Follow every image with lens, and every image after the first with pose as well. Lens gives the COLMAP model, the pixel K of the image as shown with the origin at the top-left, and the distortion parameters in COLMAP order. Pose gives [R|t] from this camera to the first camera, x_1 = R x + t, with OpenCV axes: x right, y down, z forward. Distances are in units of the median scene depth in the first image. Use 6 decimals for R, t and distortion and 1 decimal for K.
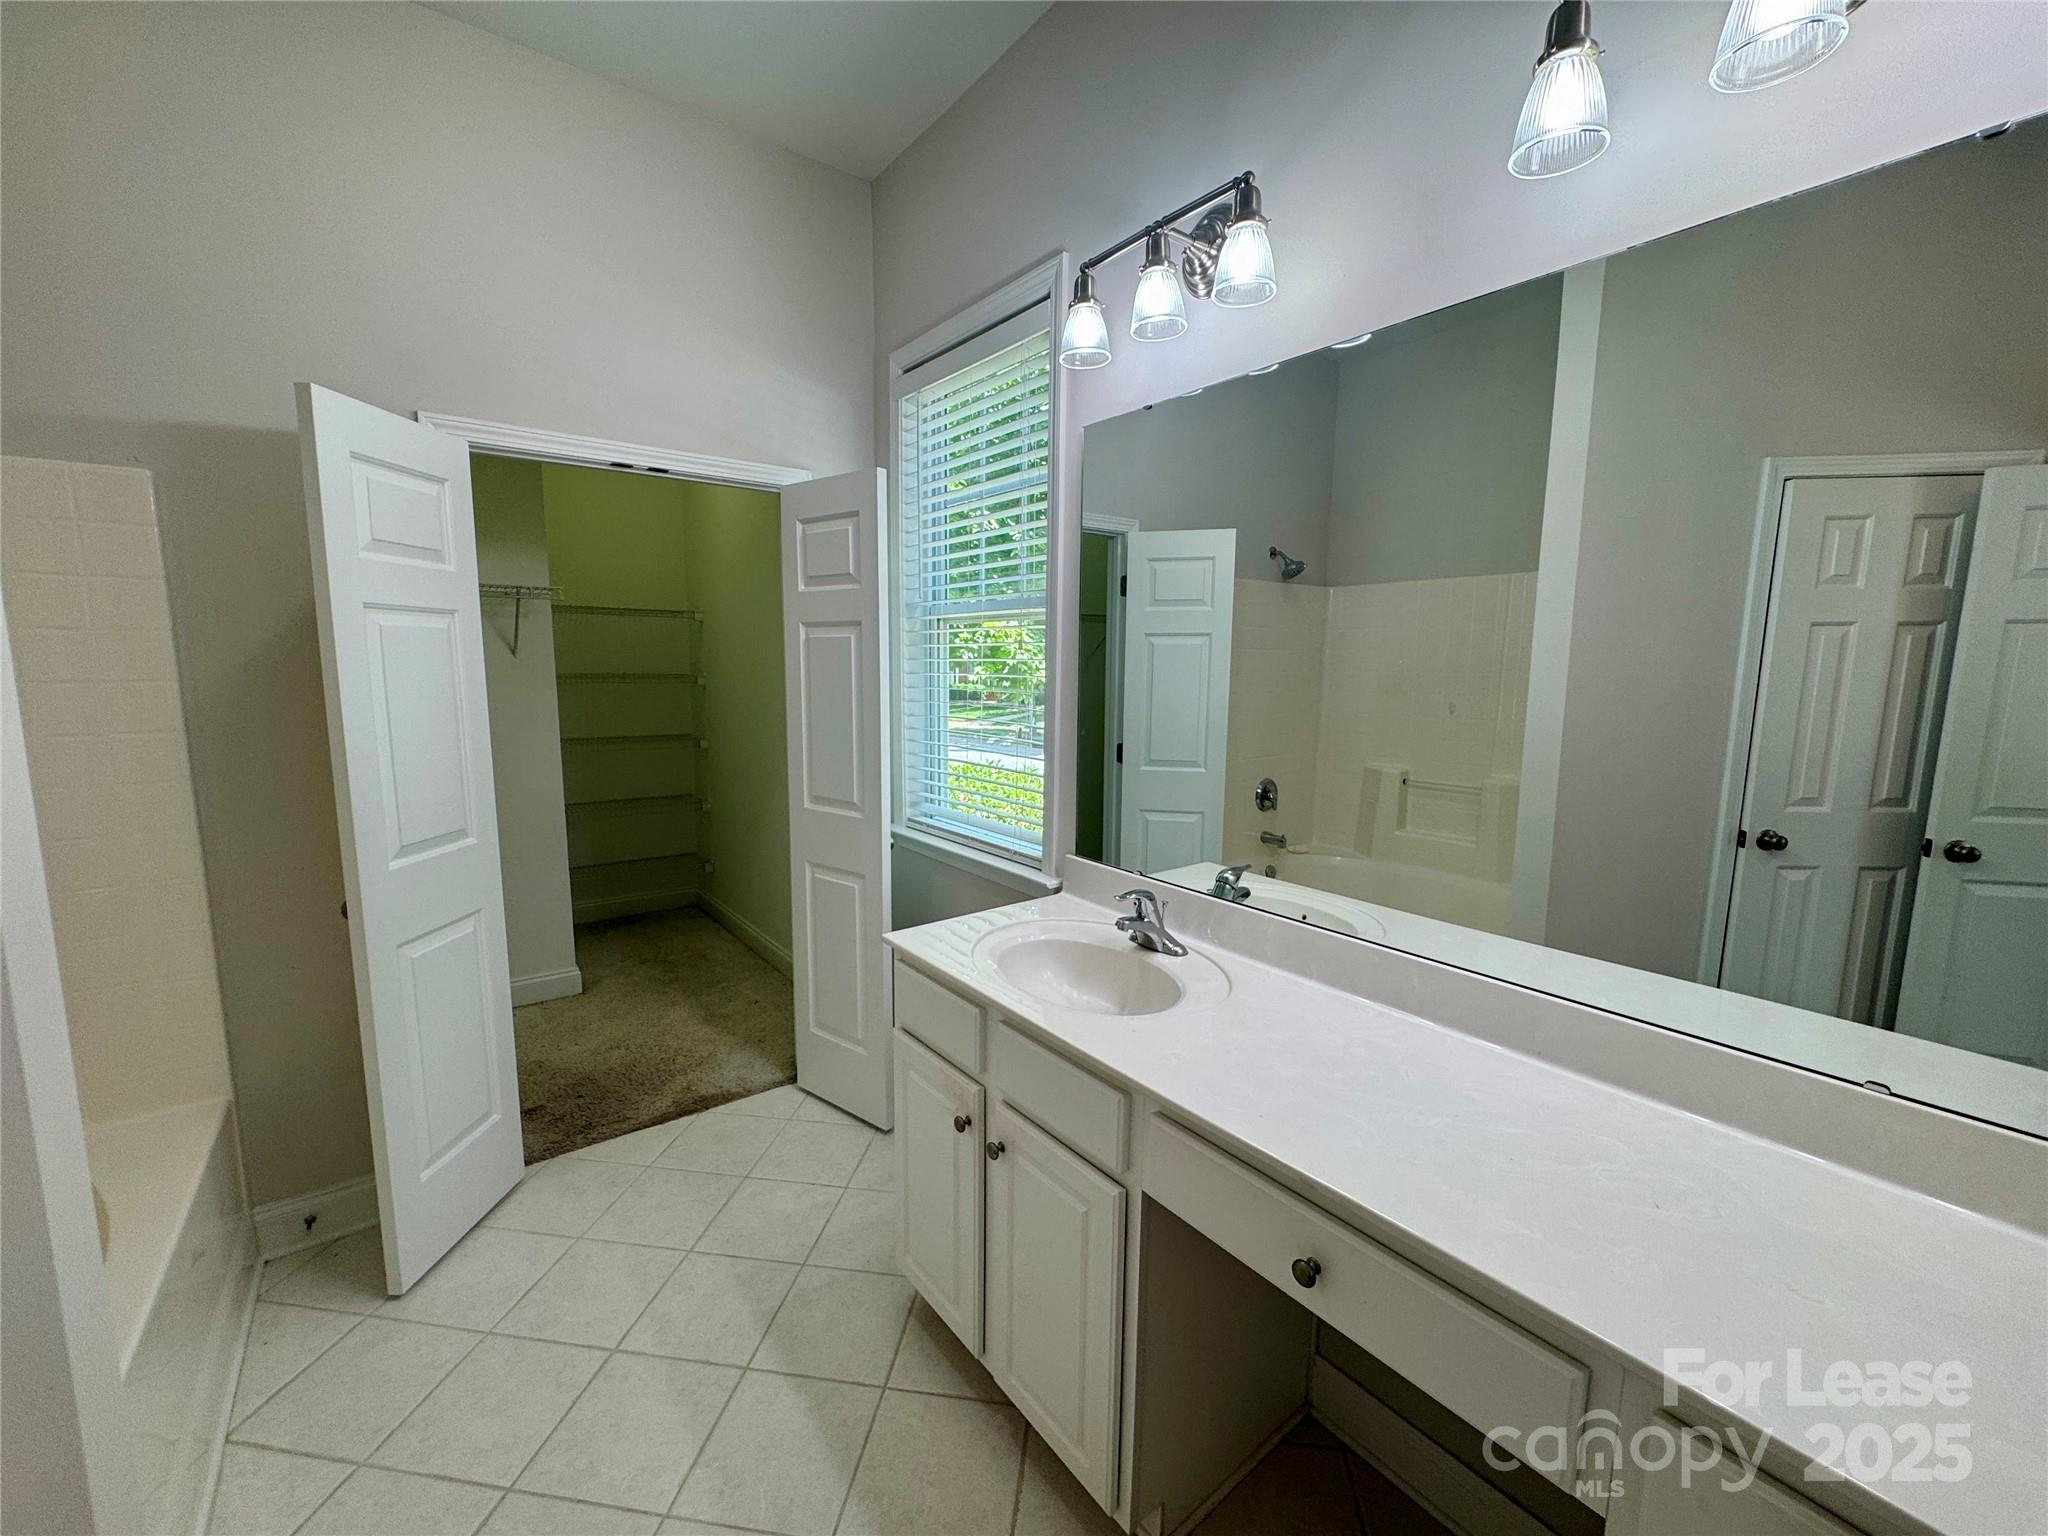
lens RADIAL K [[813.1, 0, 1024.0], [0, 813.1, 769.4], [0, 0, 1]] dist [-0.001606, 0.000866]
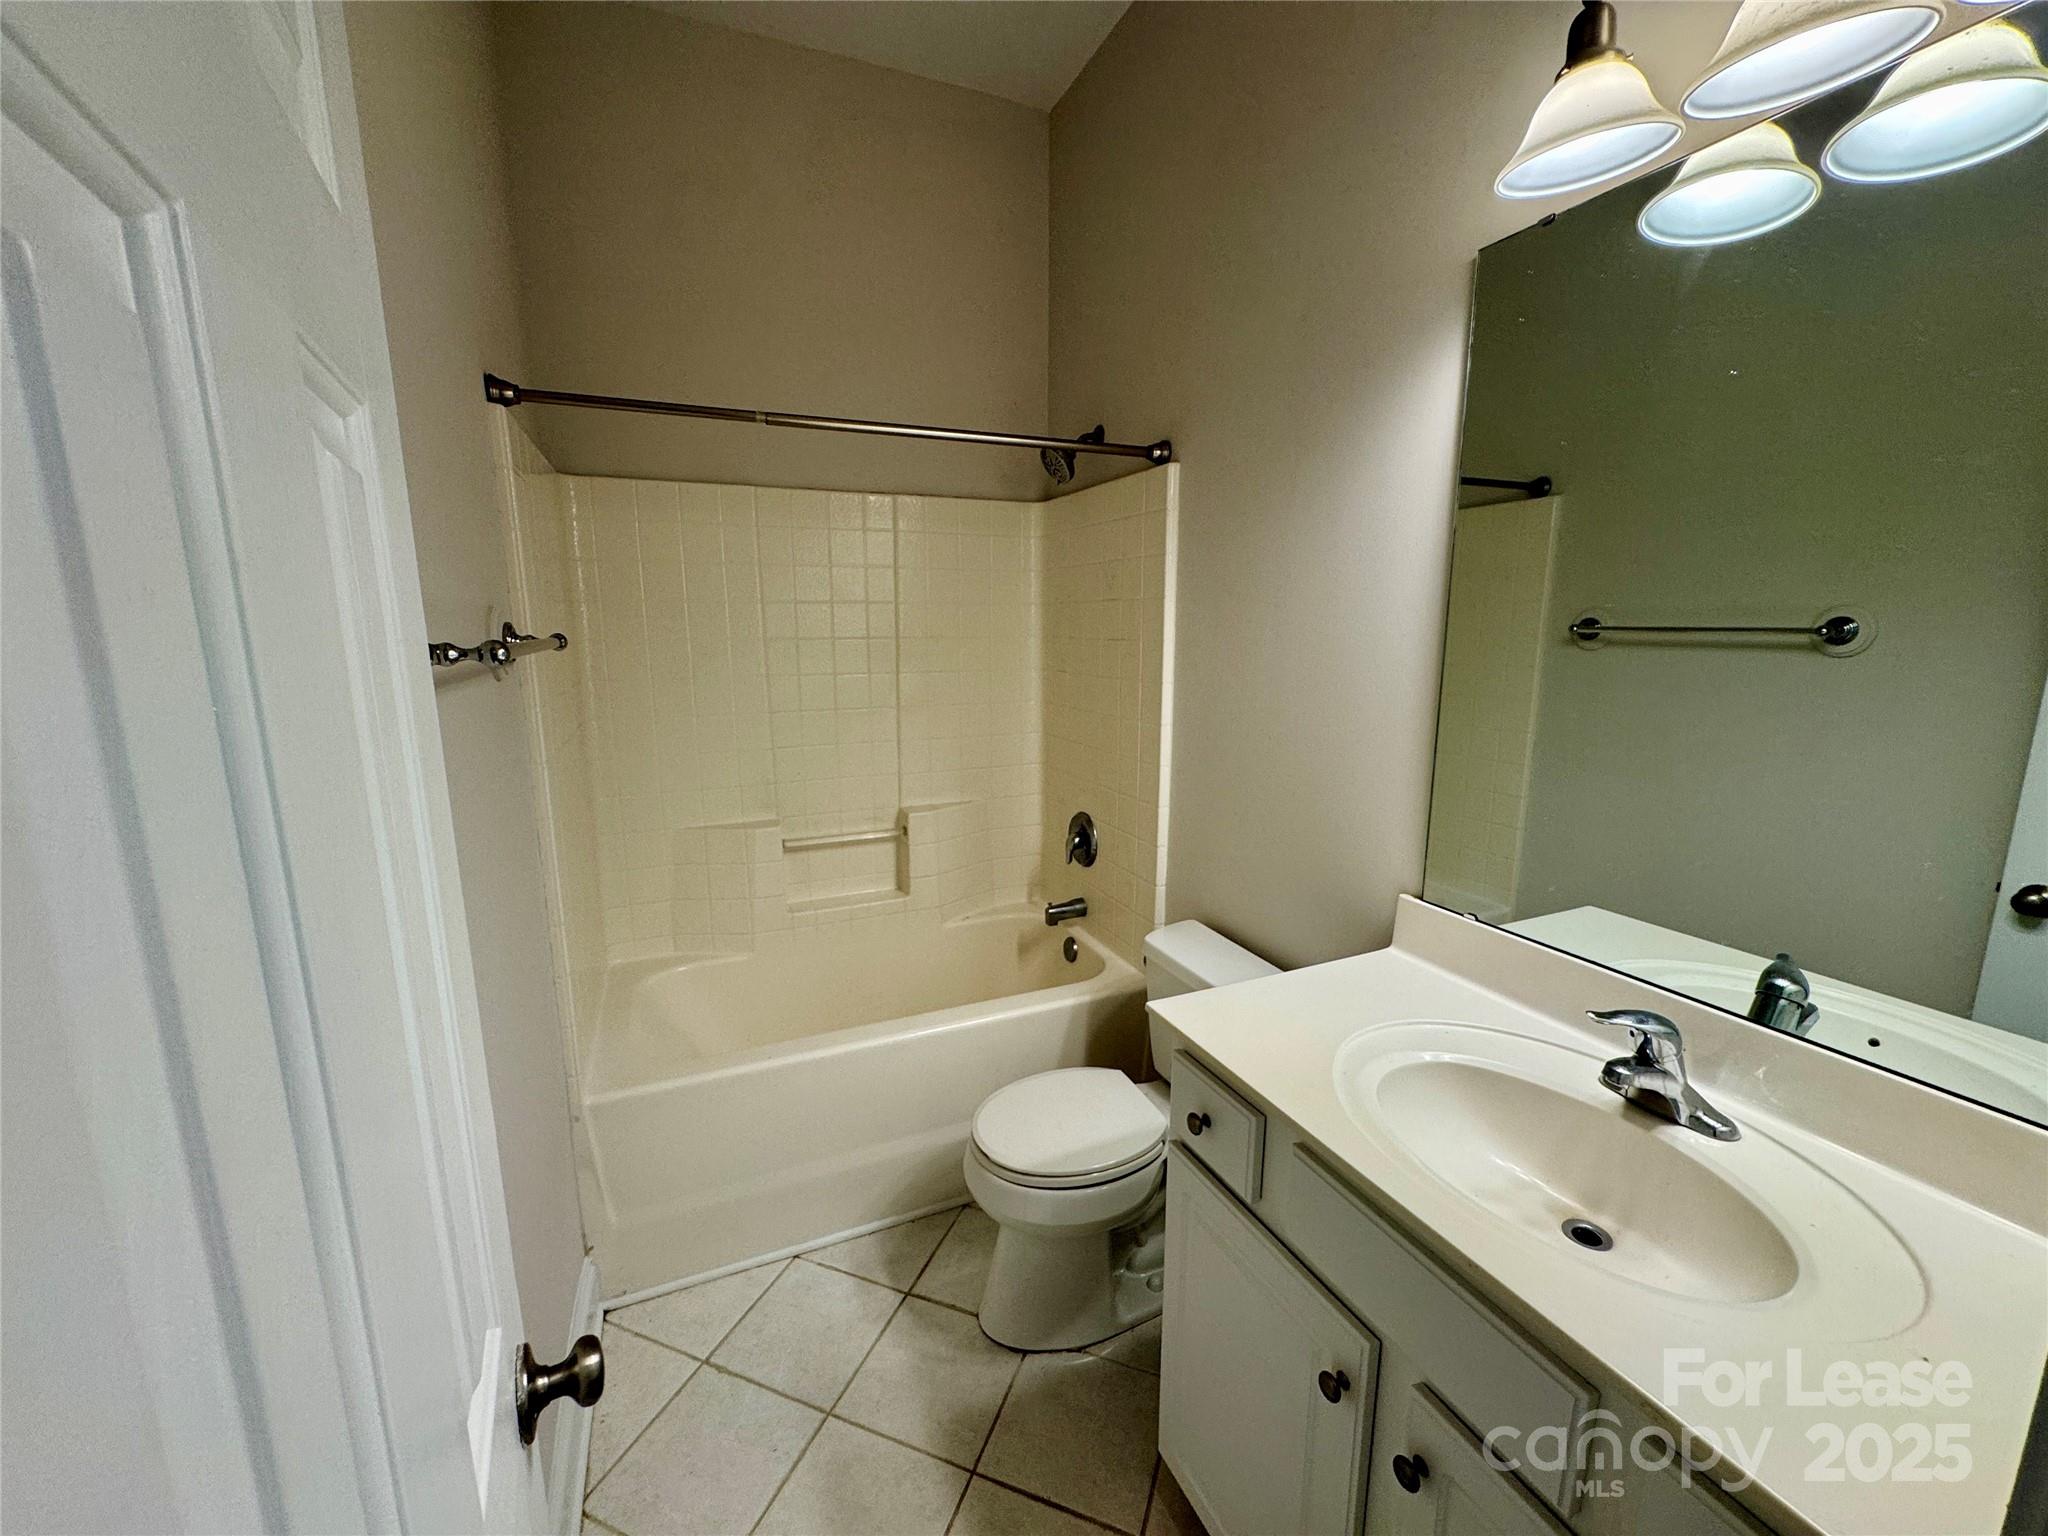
lens RADIAL K [[813.1, 0, 1020.8], [0, 813.1, 766.1], [0, 0, 1]] dist [-0.001606, 0.000866]
pose [[0.965056, 0.033864, -0.259847, -0.121996], [-0.024403, 0.998920, 0.039550, -0.034193], [0.260906, -0.031827, 0.964840, 0.284419]]
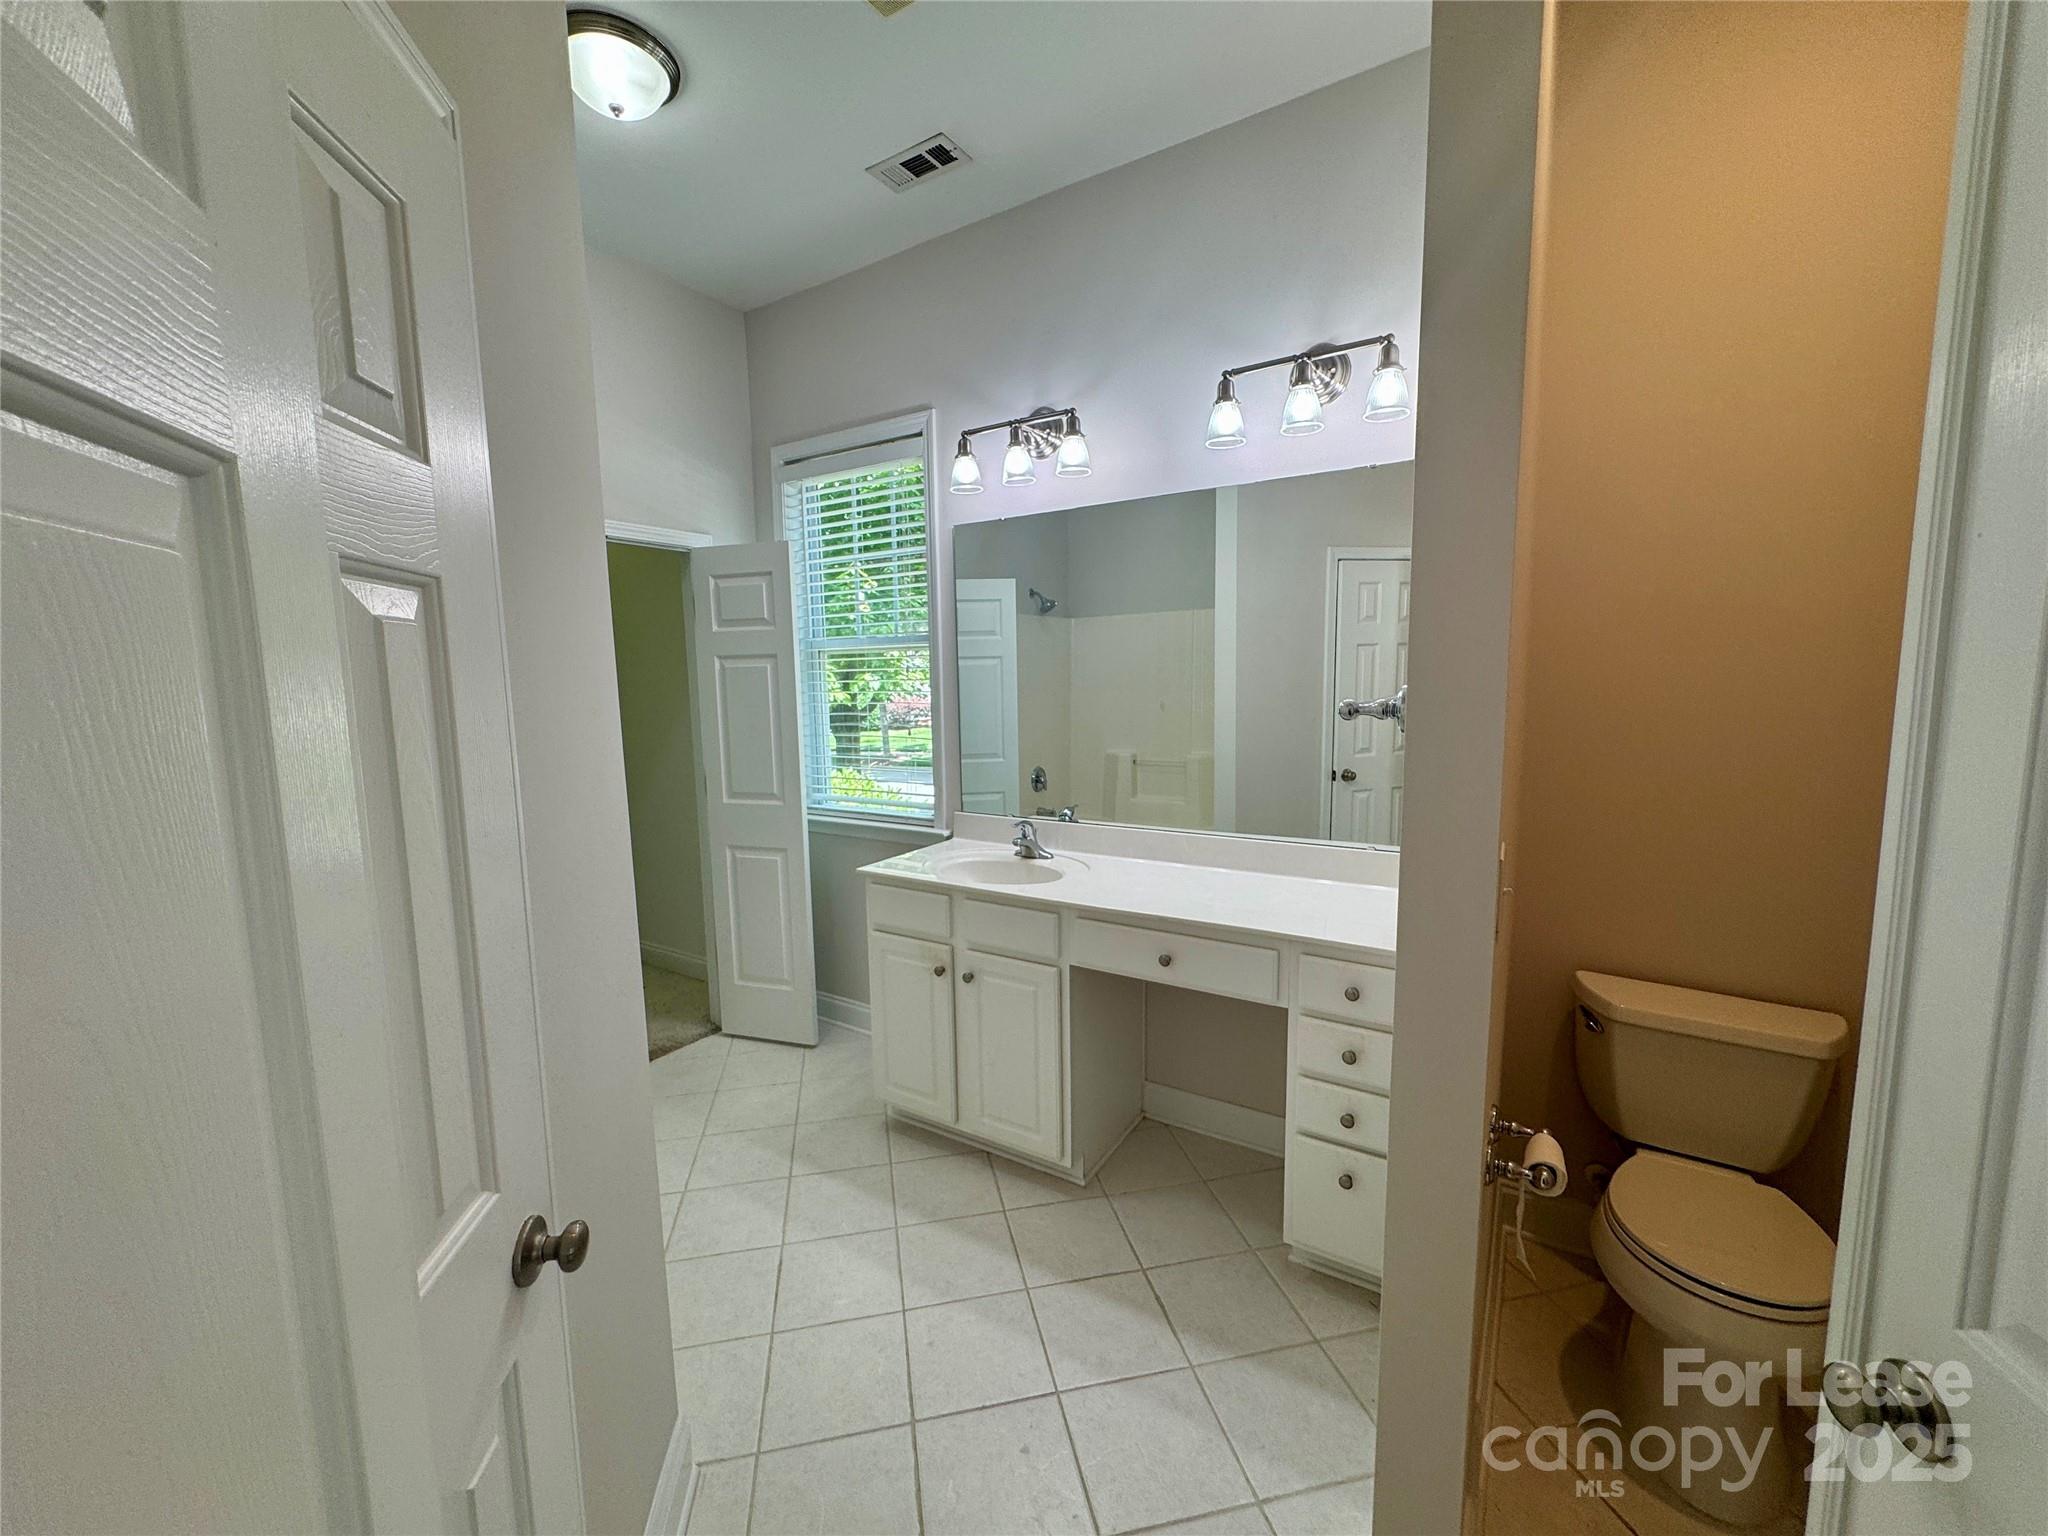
lens RADIAL K [[813.1, 0, 1018.7], [0, 813.1, 769.1], [0, 0, 1]] dist [-0.001606, 0.000866]
pose [[0.941589, -0.065709, 0.330293, -0.330729], [0.072493, 0.997335, -0.008251, 0.050359], [-0.328870, 0.031713, 0.943842, -0.436871]]
